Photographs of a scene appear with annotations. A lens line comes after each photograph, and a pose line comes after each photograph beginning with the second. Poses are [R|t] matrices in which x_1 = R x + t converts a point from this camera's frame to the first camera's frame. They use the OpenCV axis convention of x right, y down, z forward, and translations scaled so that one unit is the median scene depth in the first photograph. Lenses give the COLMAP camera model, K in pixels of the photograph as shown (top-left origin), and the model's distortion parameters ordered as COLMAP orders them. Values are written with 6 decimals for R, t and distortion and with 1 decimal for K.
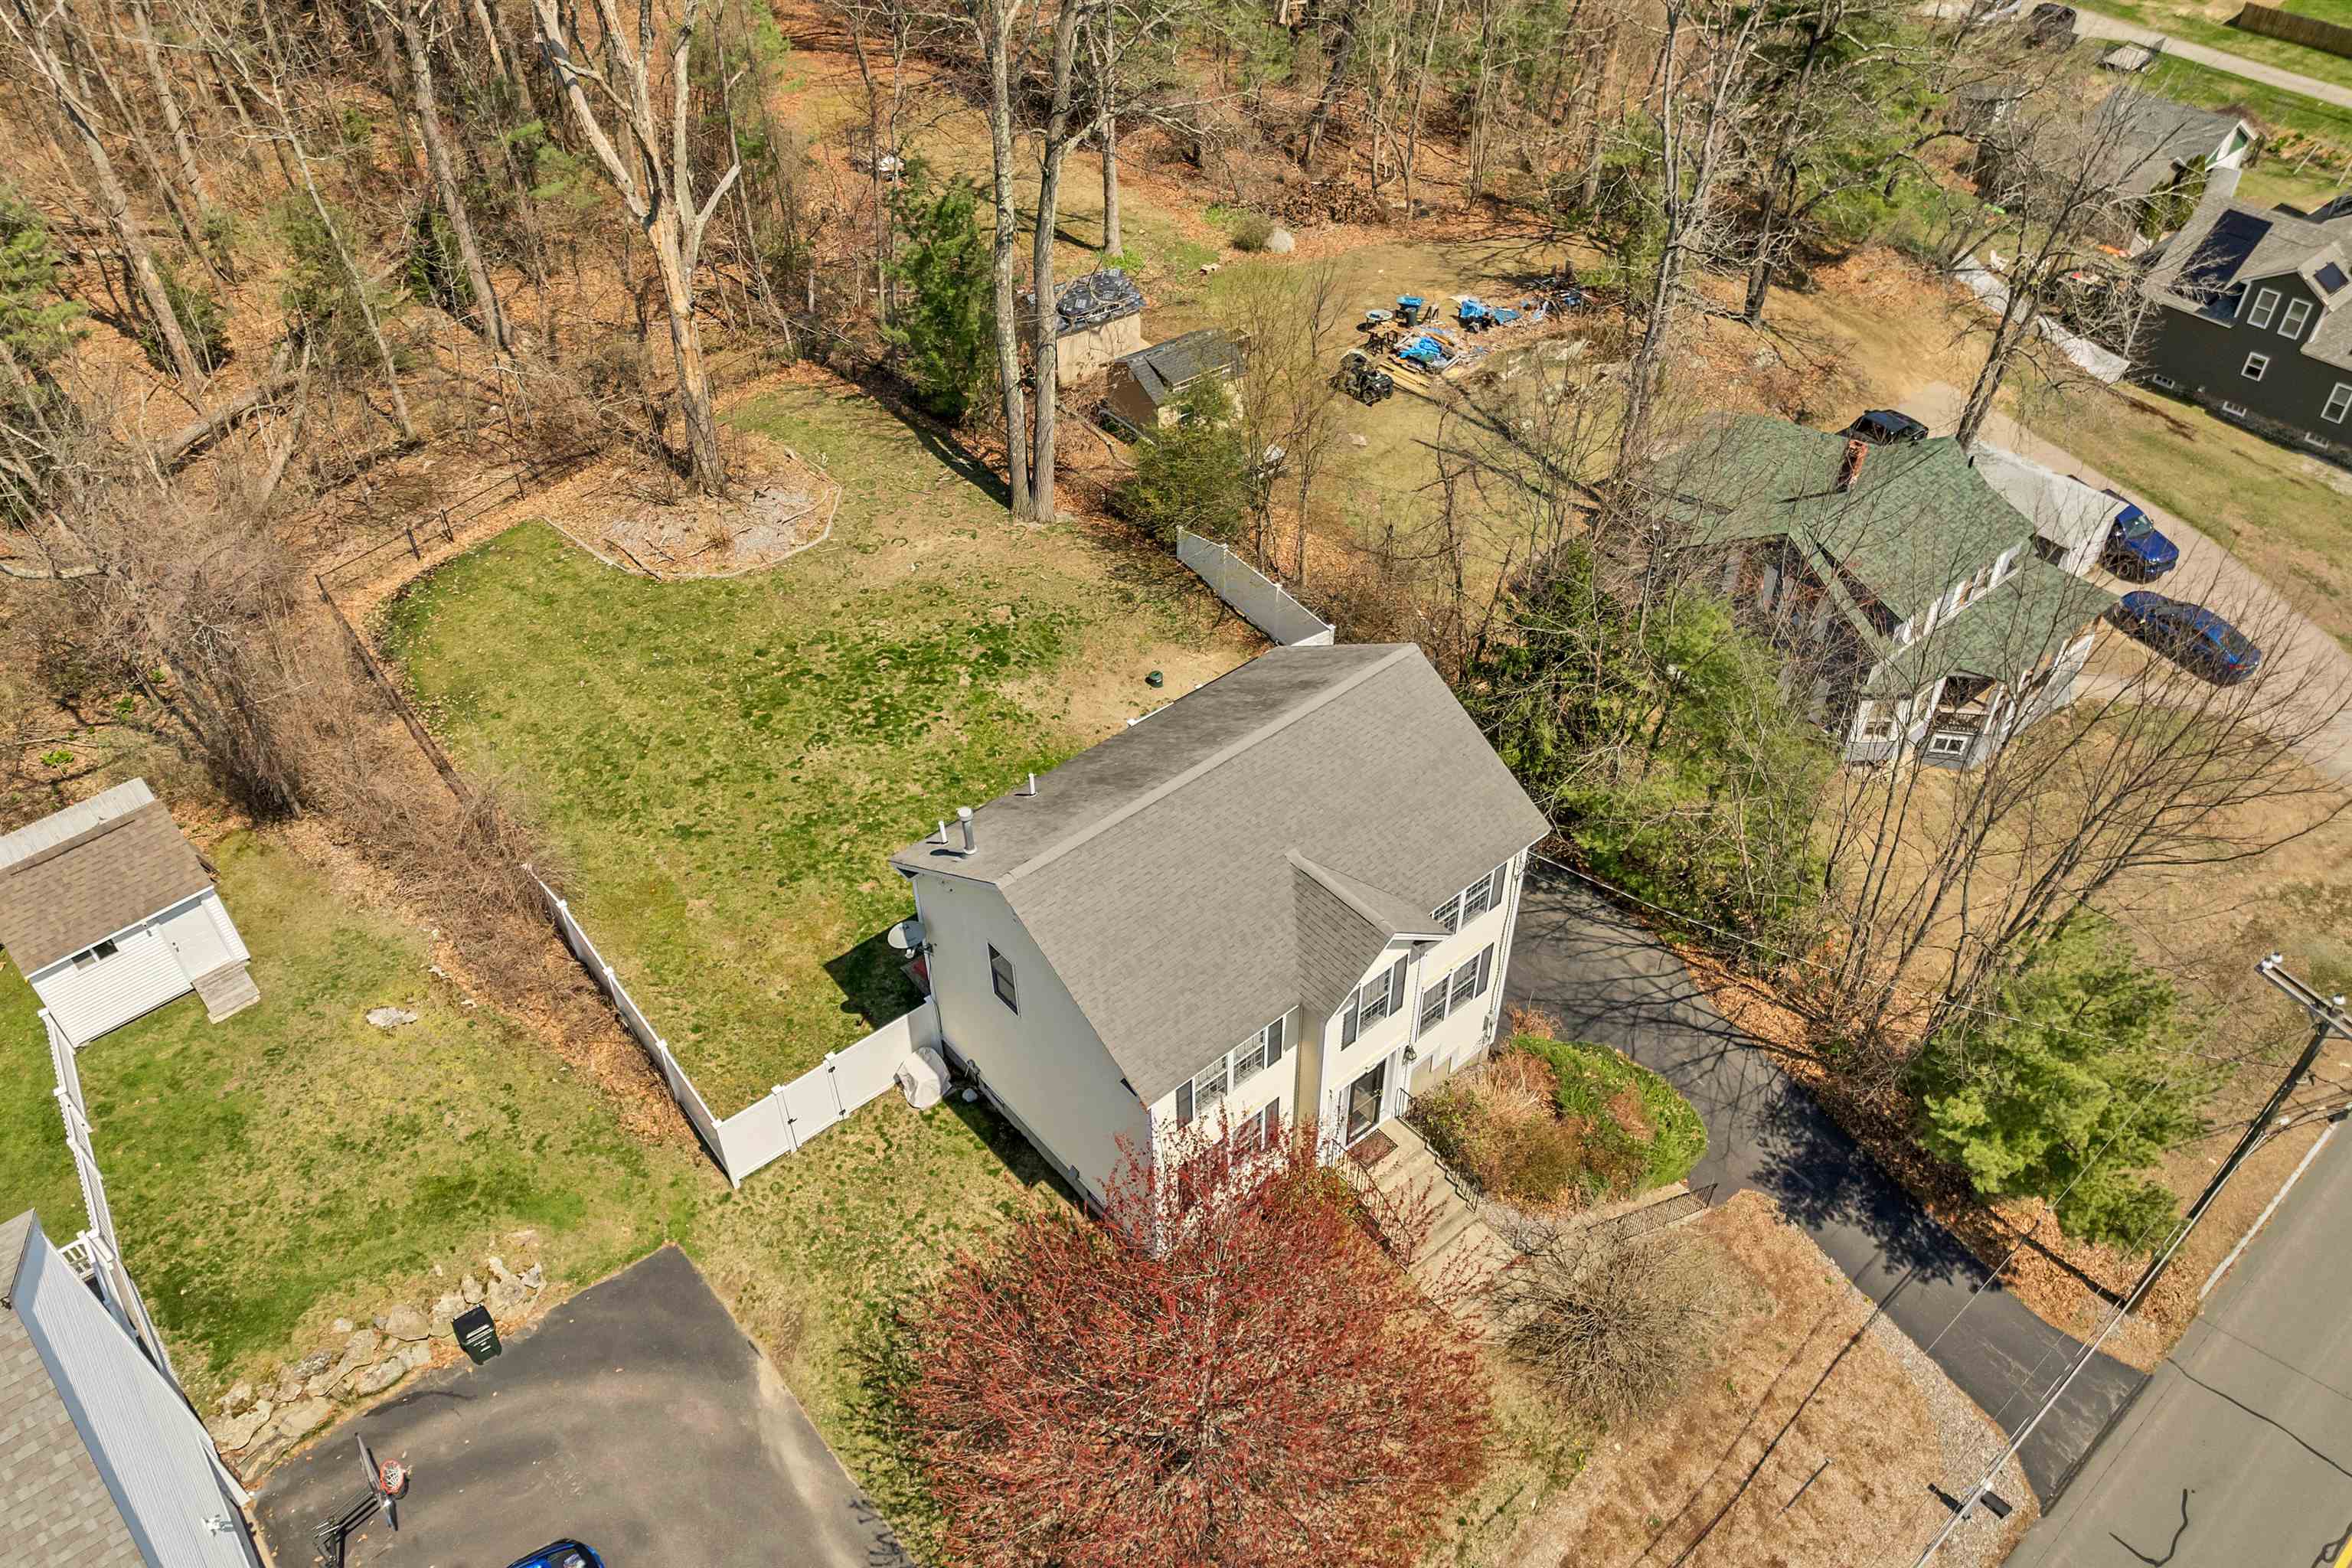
lens RADIAL K [[1697.0, 0, 1182.6], [0, 1697.0, 782.7], [0, 0, 1]] dist [-0.037878, -0.001845]
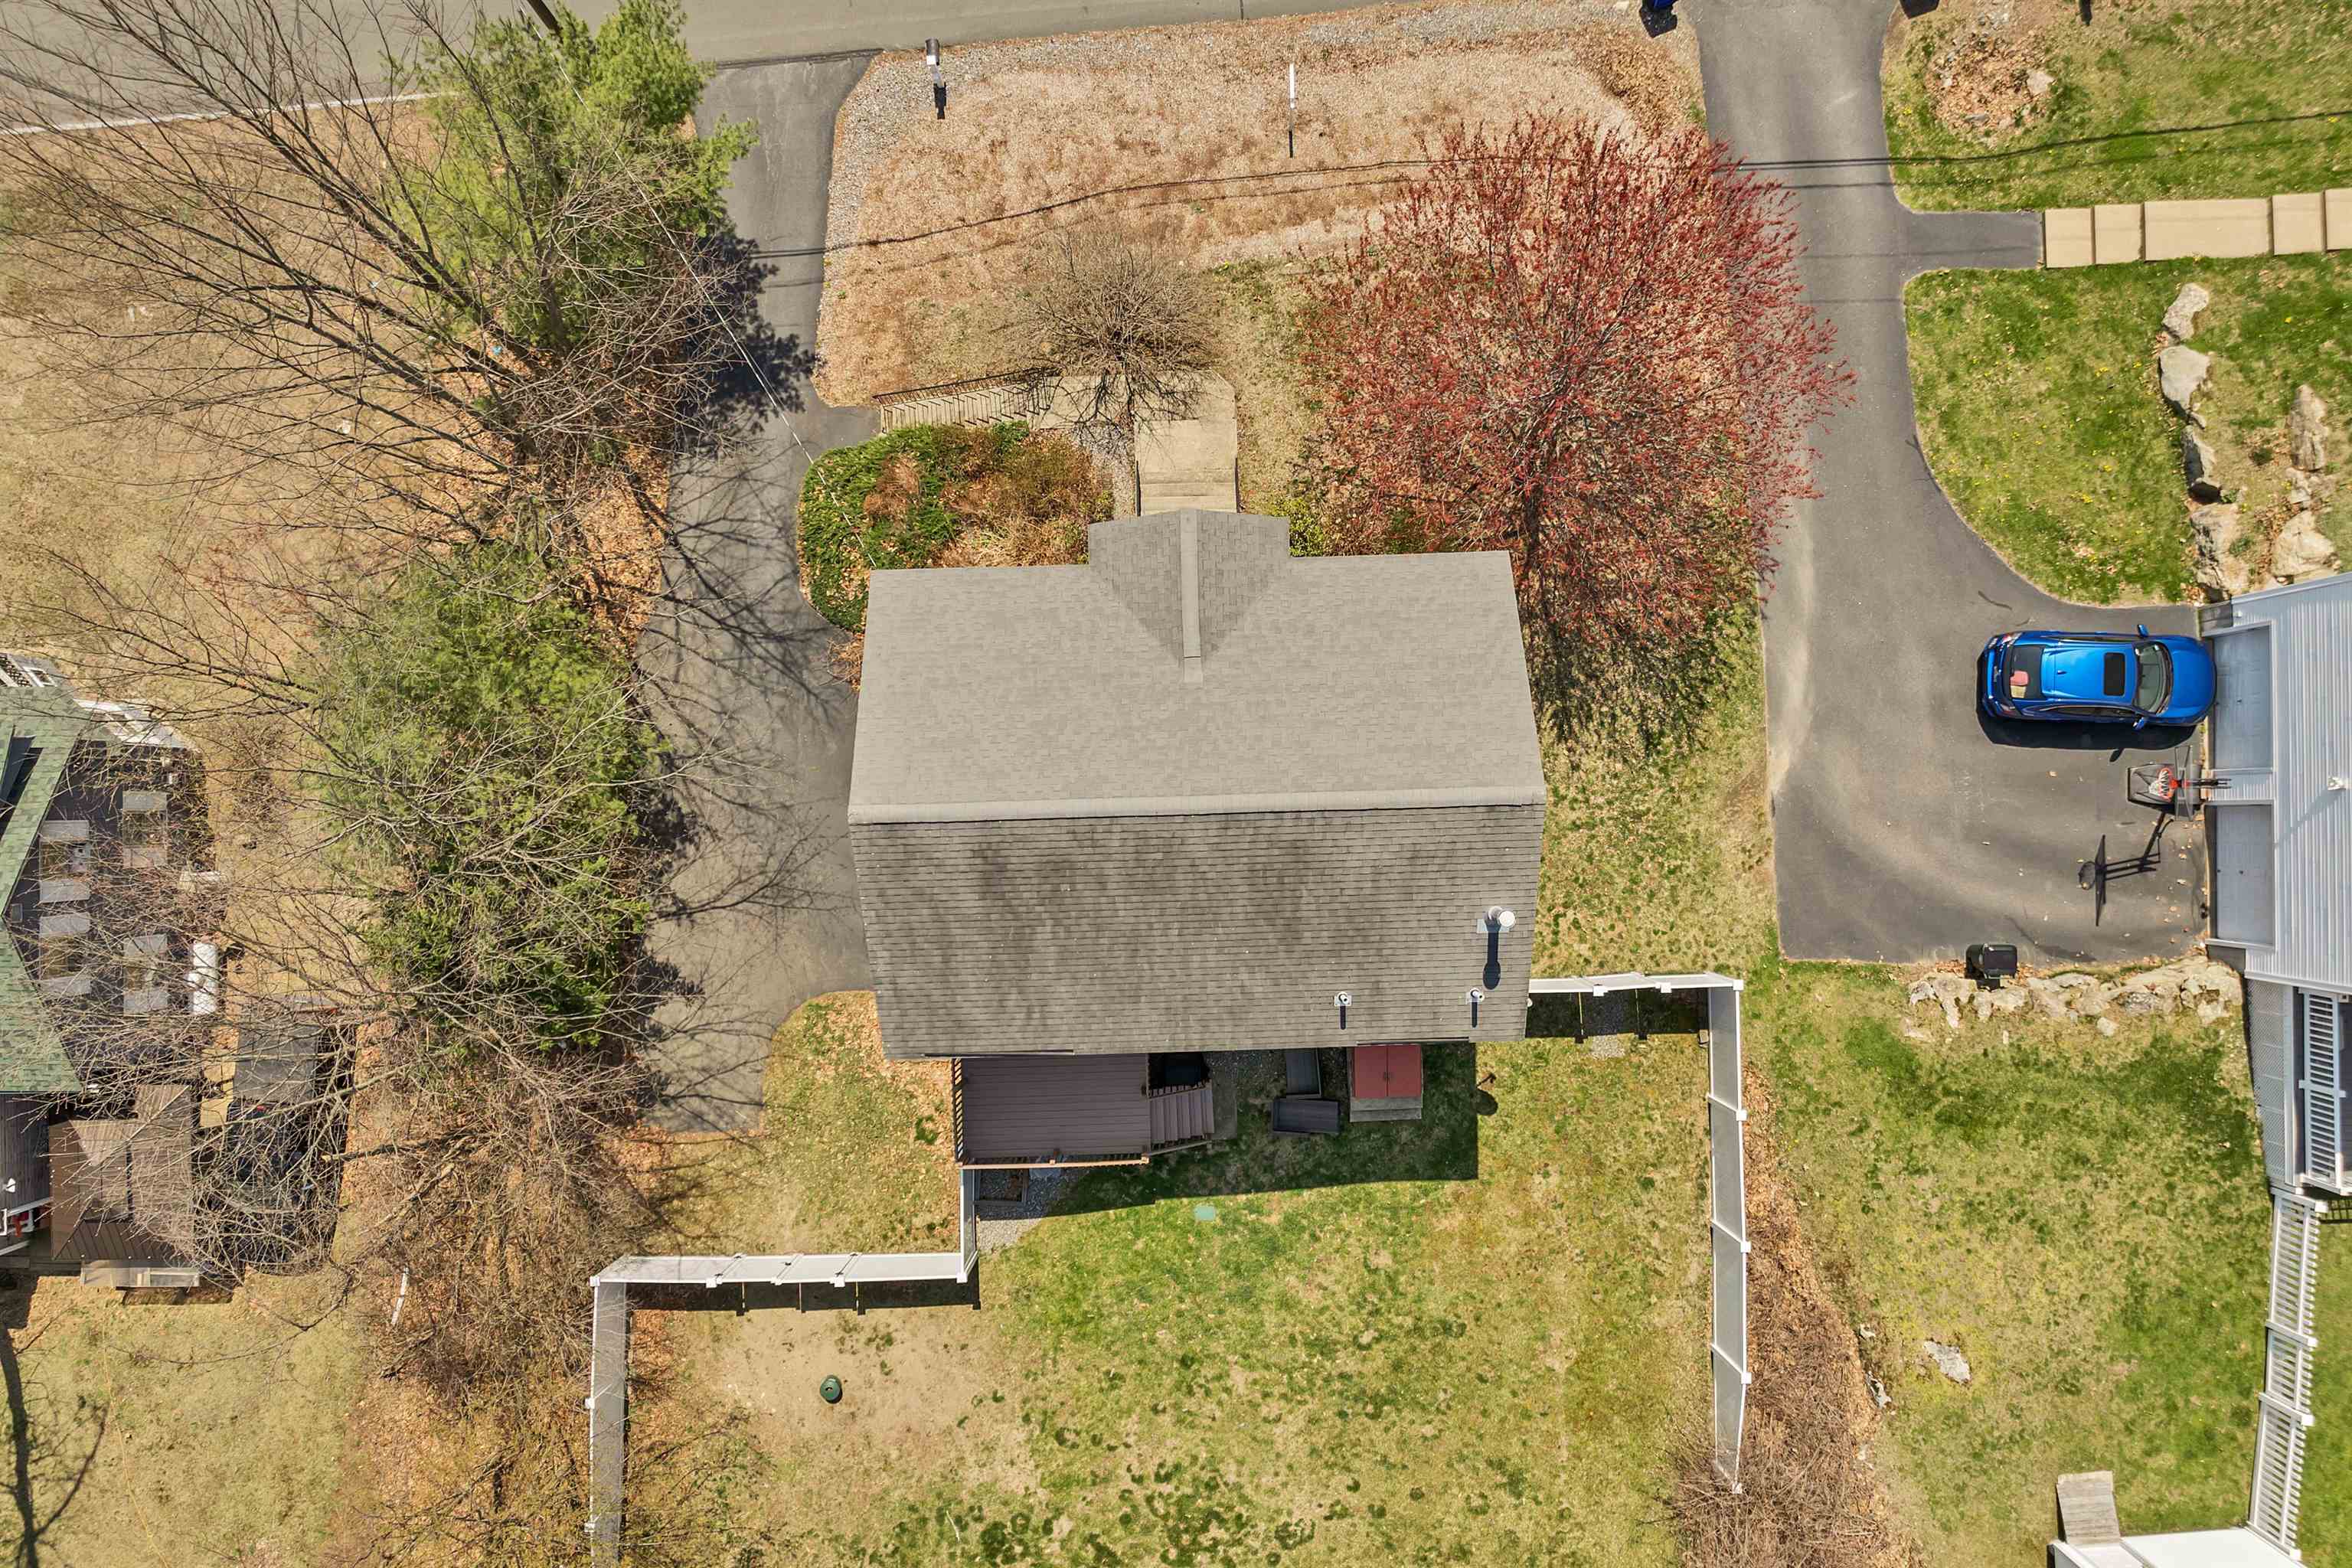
lens RADIAL K [[1697.0, 0, 1191.2], [0, 1697.0, 775.9], [0, 0, 1]] dist [-0.037878, -0.001845]
pose [[-0.779700, -0.625694, 0.023971, 0.013940], [0.425782, -0.501735, 0.752975, -0.543955], [-0.459105, 0.597301, 0.657612, 0.417187]]
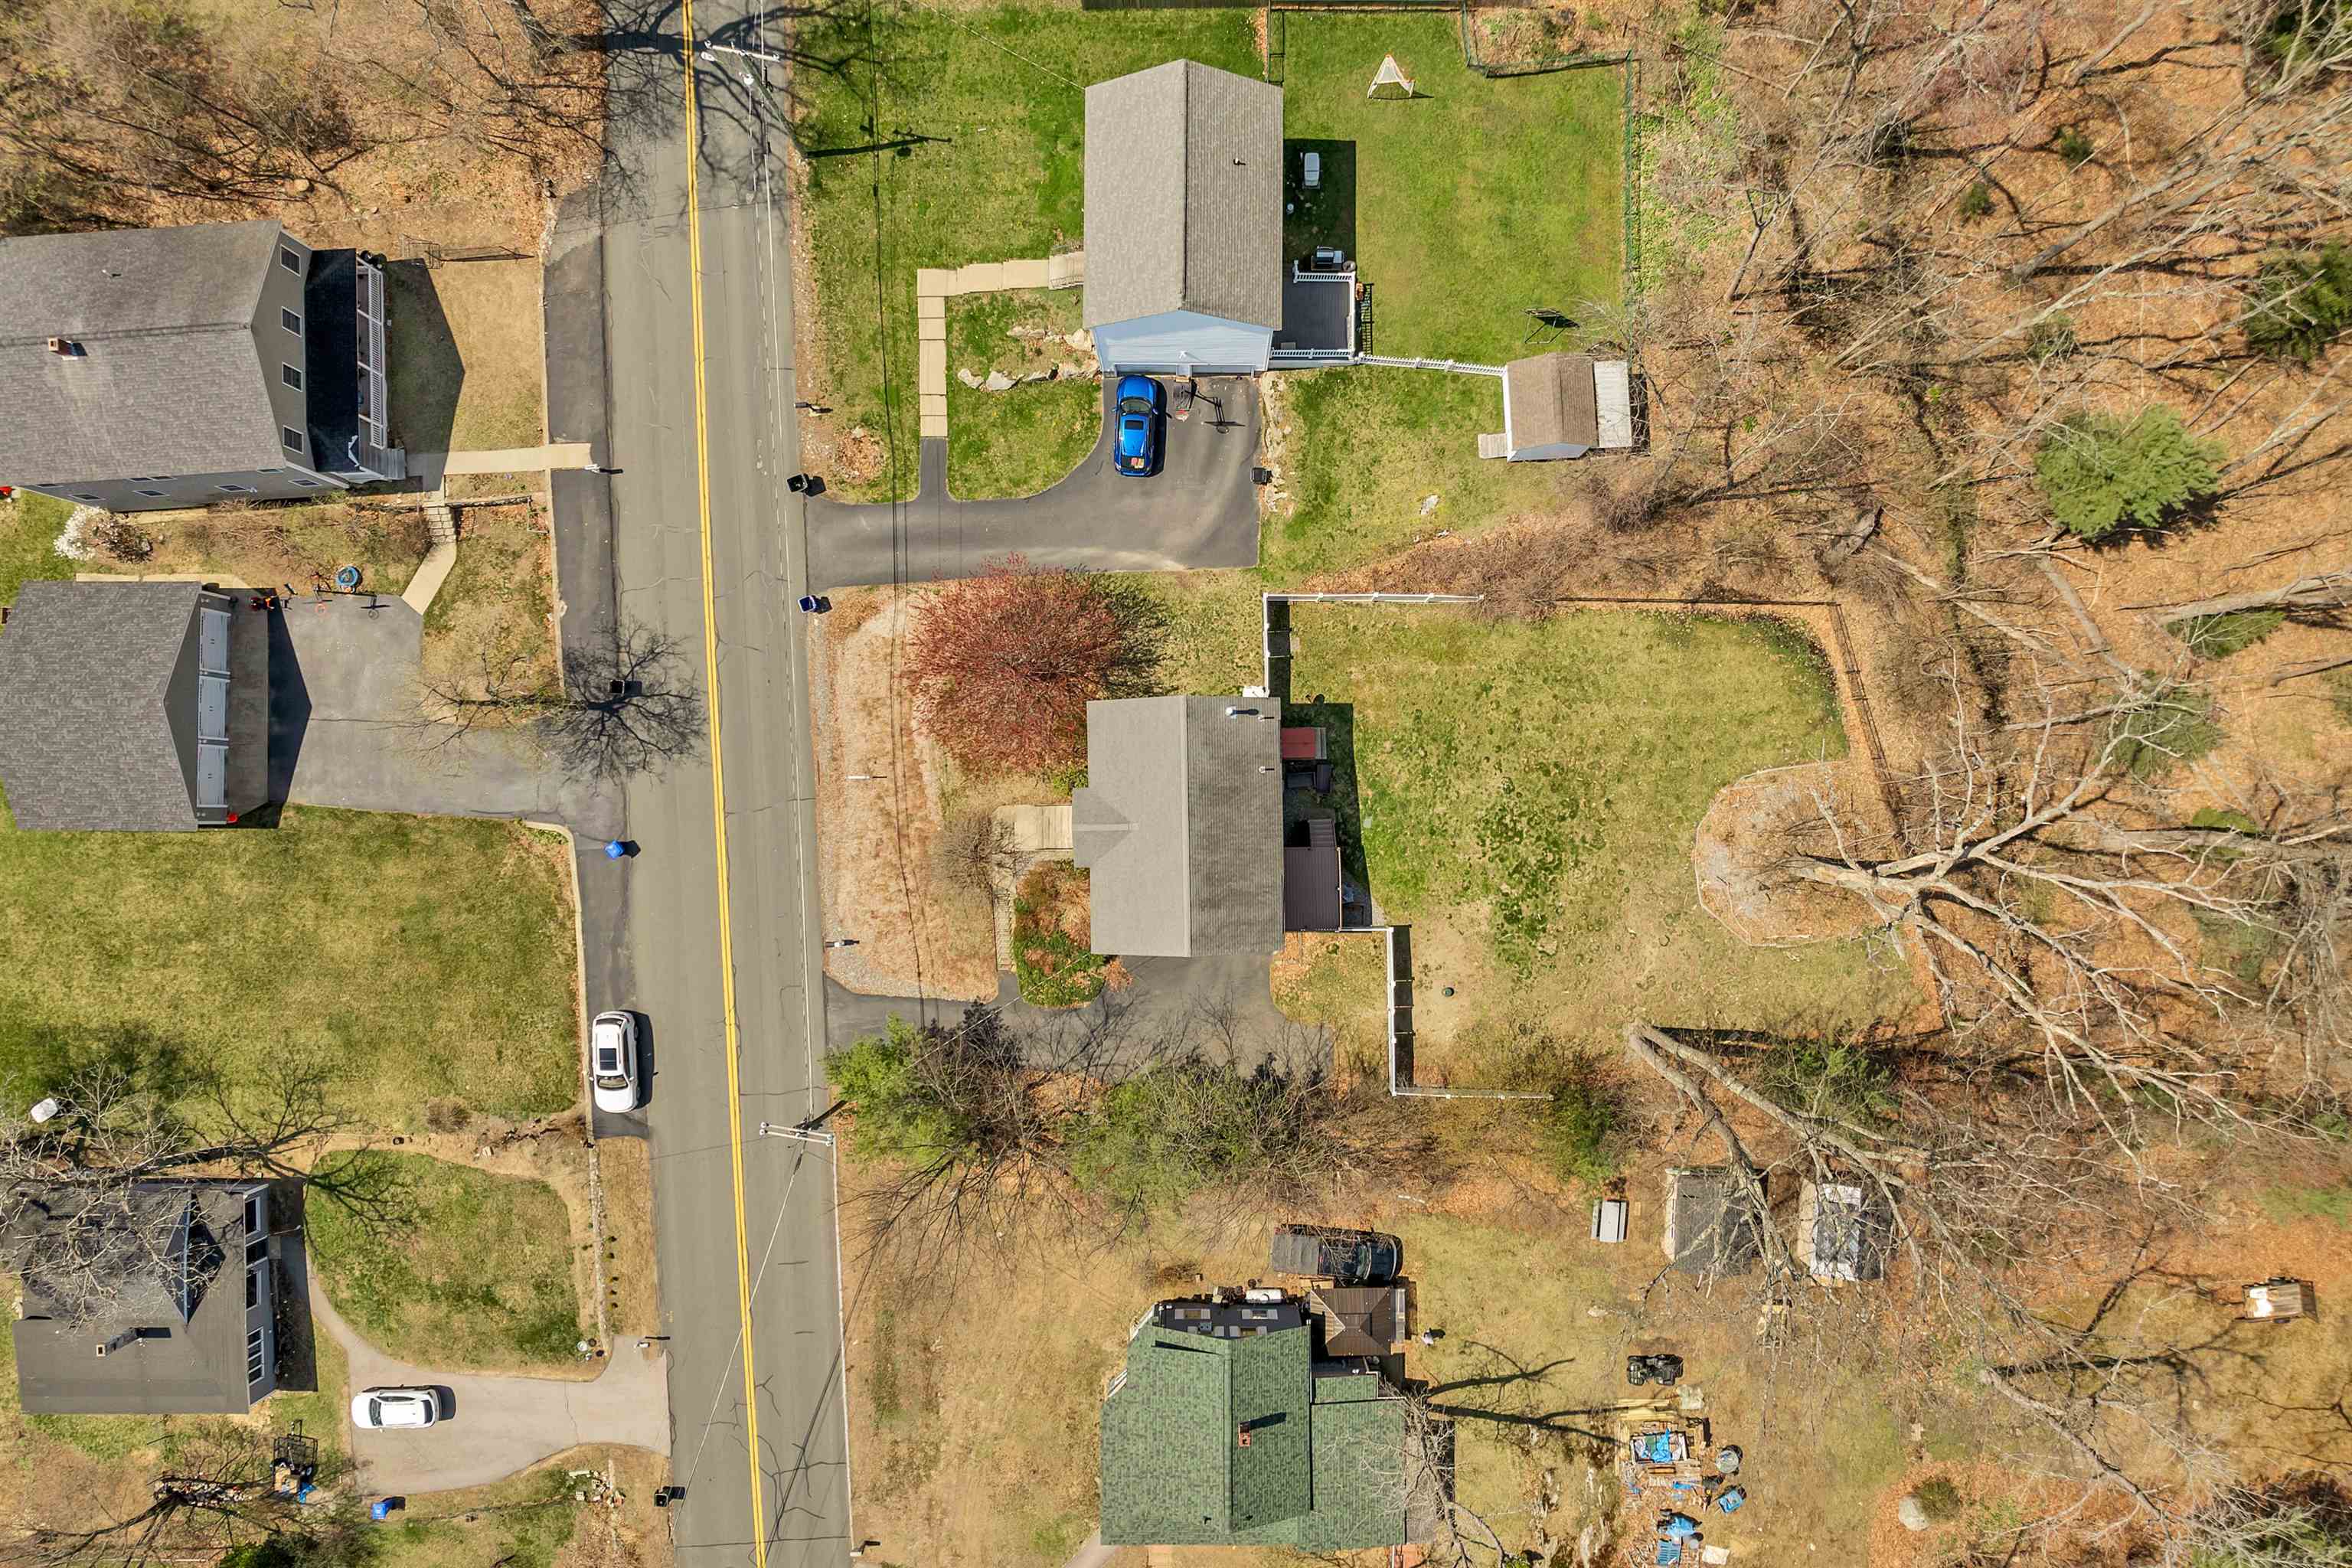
lens RADIAL K [[1697.0, 0, 1181.4], [0, 1697.0, 789.9], [0, 0, 1]] dist [-0.037878, -0.001845]
pose [[-0.634794, 0.772660, 0.005721, -0.018006], [-0.504255, -0.419868, 0.754611, -1.427878], [0.585460, 0.476138, 0.656148, -0.378258]]
